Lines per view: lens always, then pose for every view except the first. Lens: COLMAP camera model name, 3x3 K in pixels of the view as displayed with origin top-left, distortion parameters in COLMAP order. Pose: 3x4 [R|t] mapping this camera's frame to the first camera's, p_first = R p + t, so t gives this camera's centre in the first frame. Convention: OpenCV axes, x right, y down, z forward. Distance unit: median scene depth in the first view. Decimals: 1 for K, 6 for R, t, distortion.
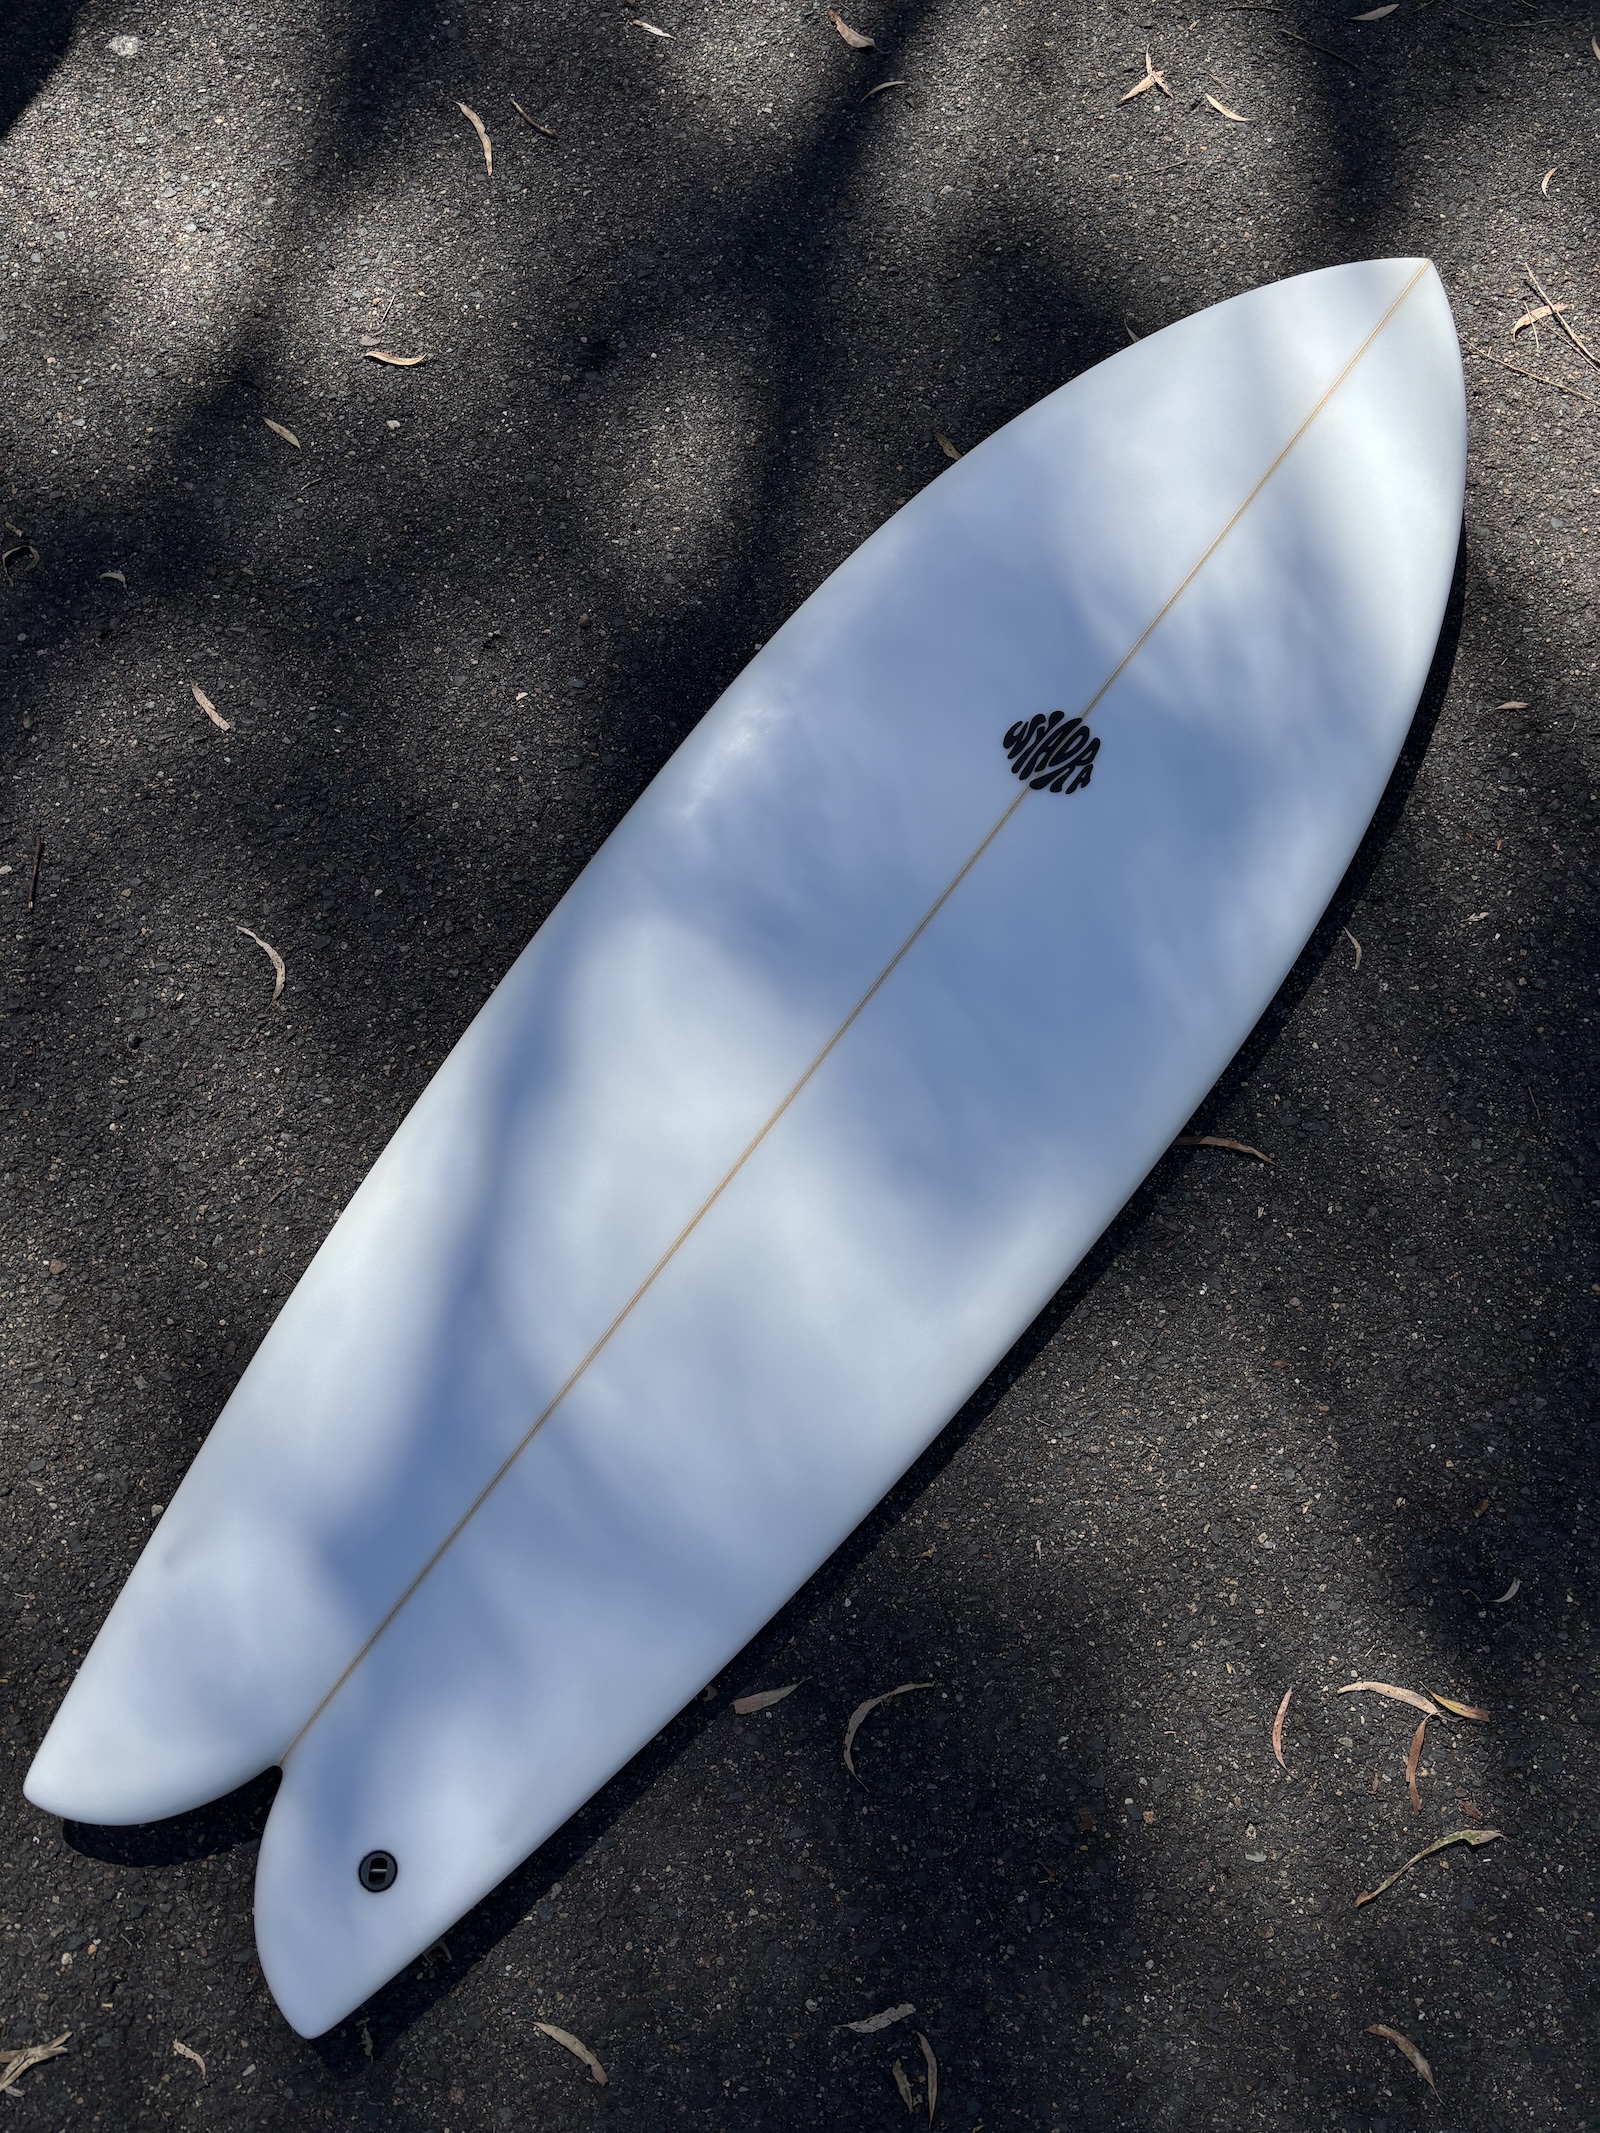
lens RADIAL K [[1604.3, 0, 779.6], [0, 1604.3, 1066.3], [0, 0, 1]] dist [0.040424, -0.046923]
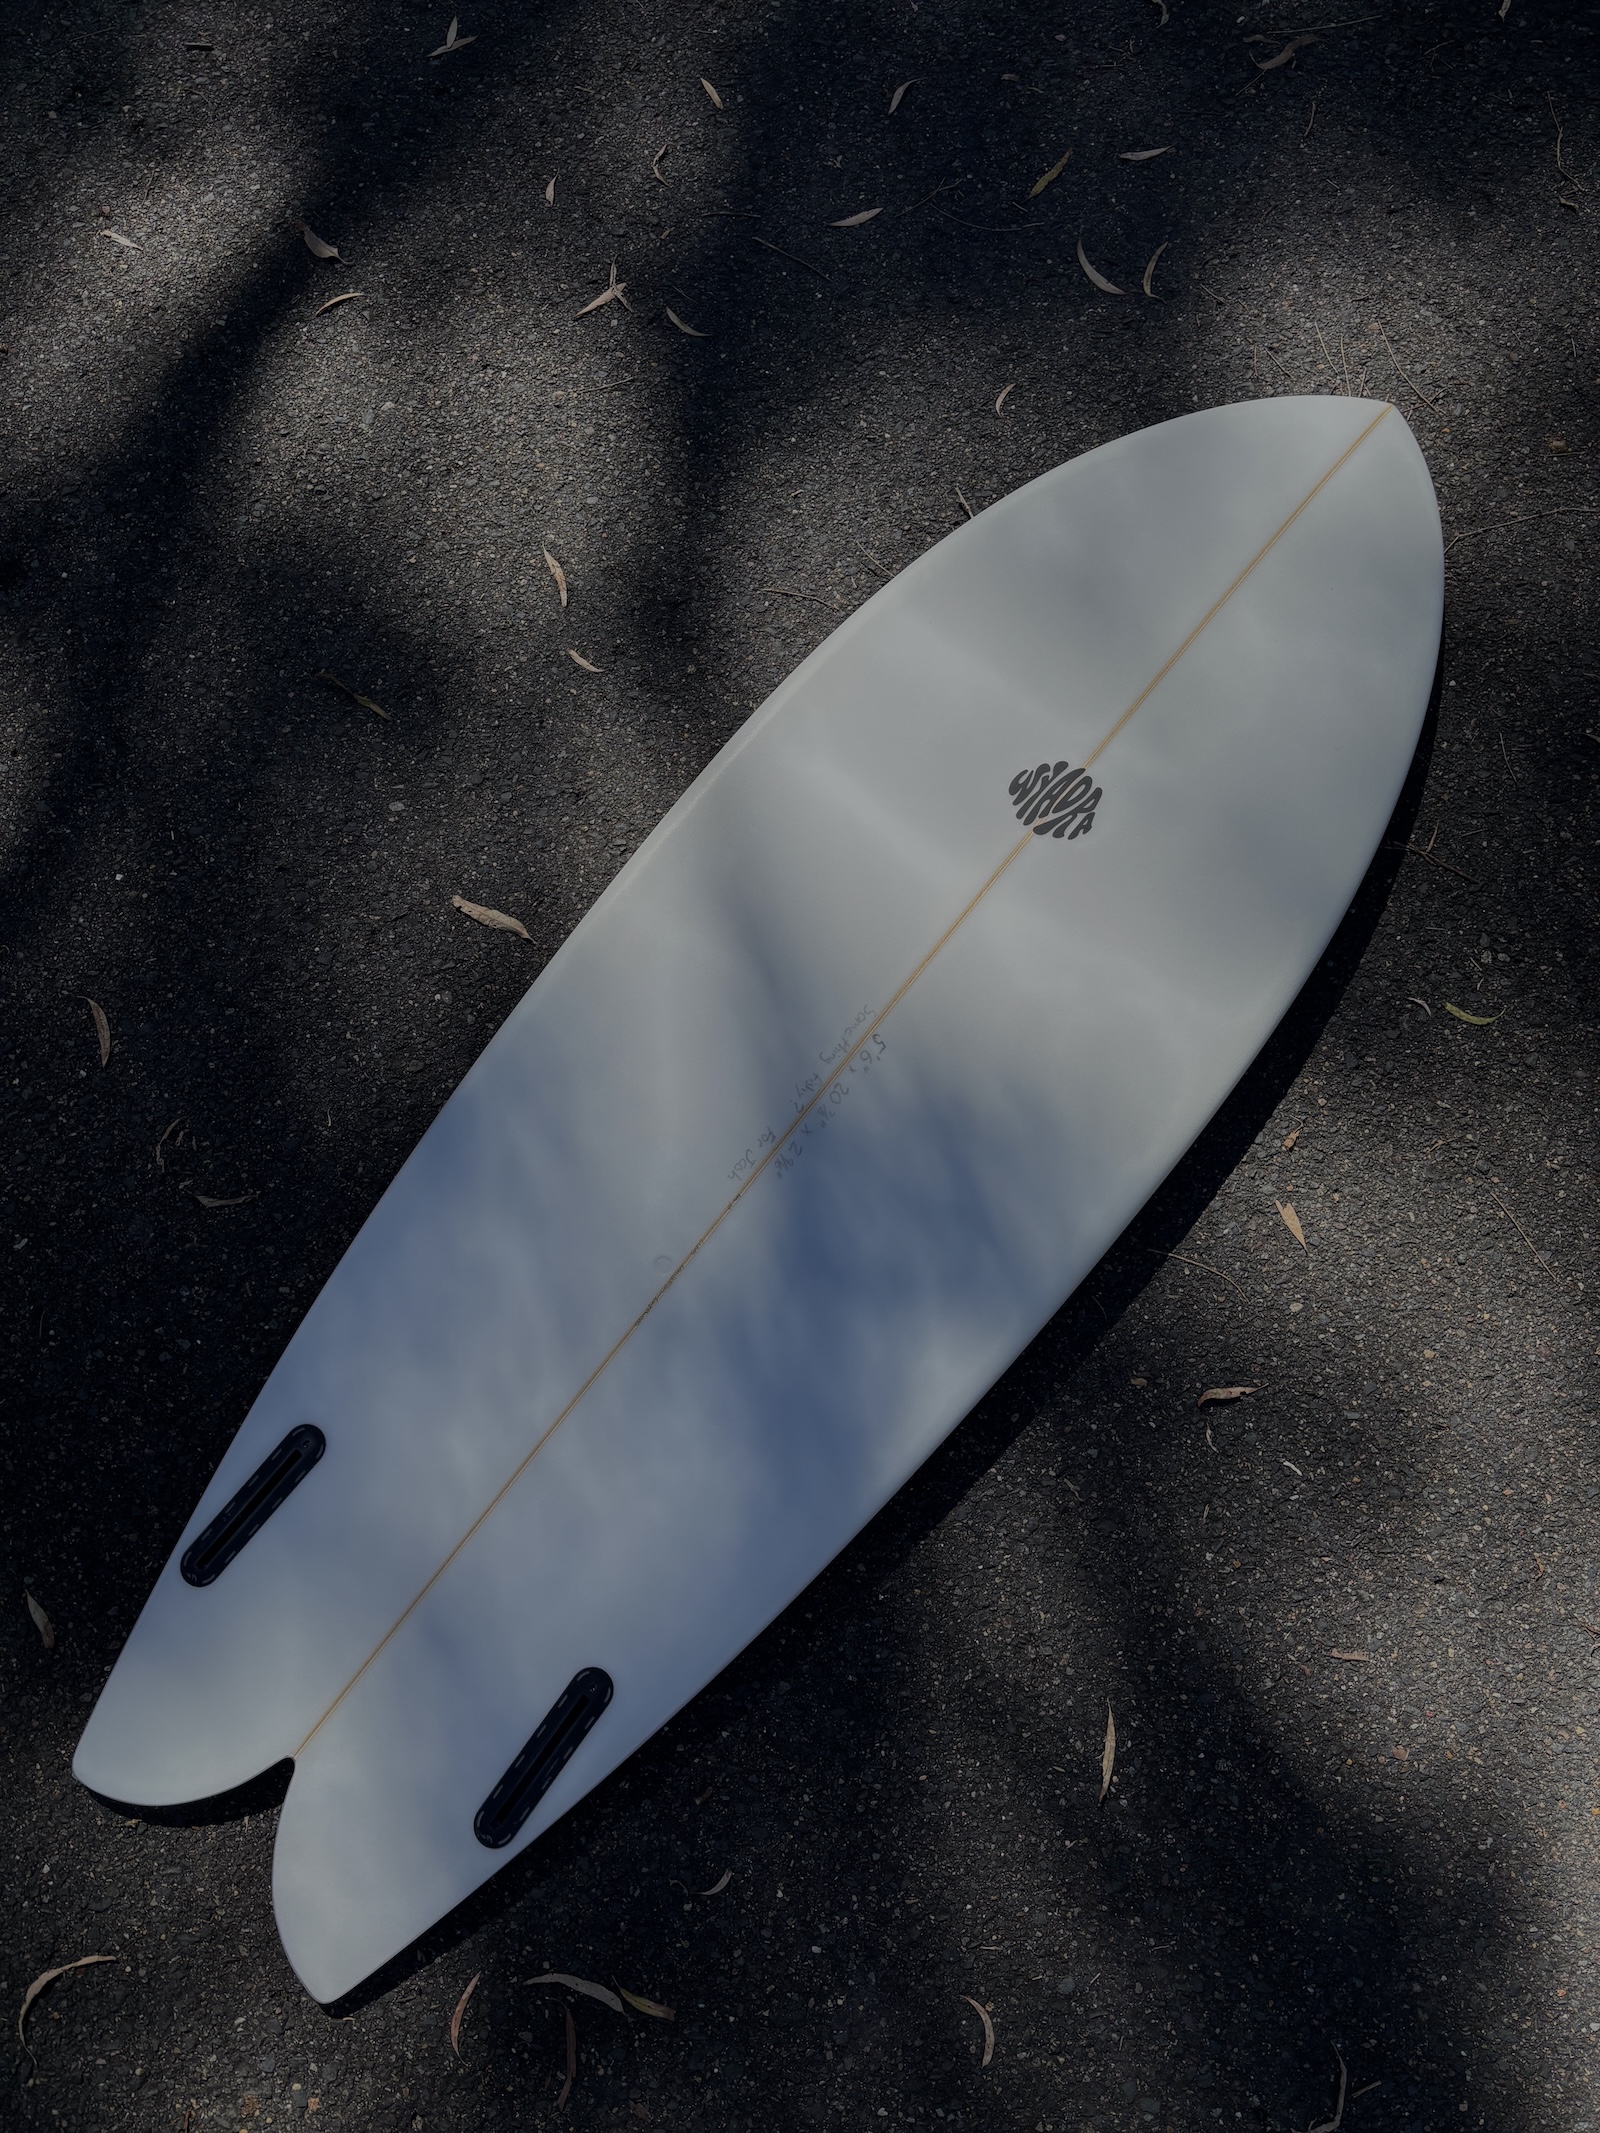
lens RADIAL K [[1604.3, 0, 802.9], [0, 1604.3, 1073.5], [0, 0, 1]] dist [0.040424, -0.046923]
pose [[0.998415, 0.027654, -0.049022, 0.437586], [-0.027687, 0.999617, 0.000000, -0.140348], [0.049003, 0.001358, 0.998798, 0.012285]]
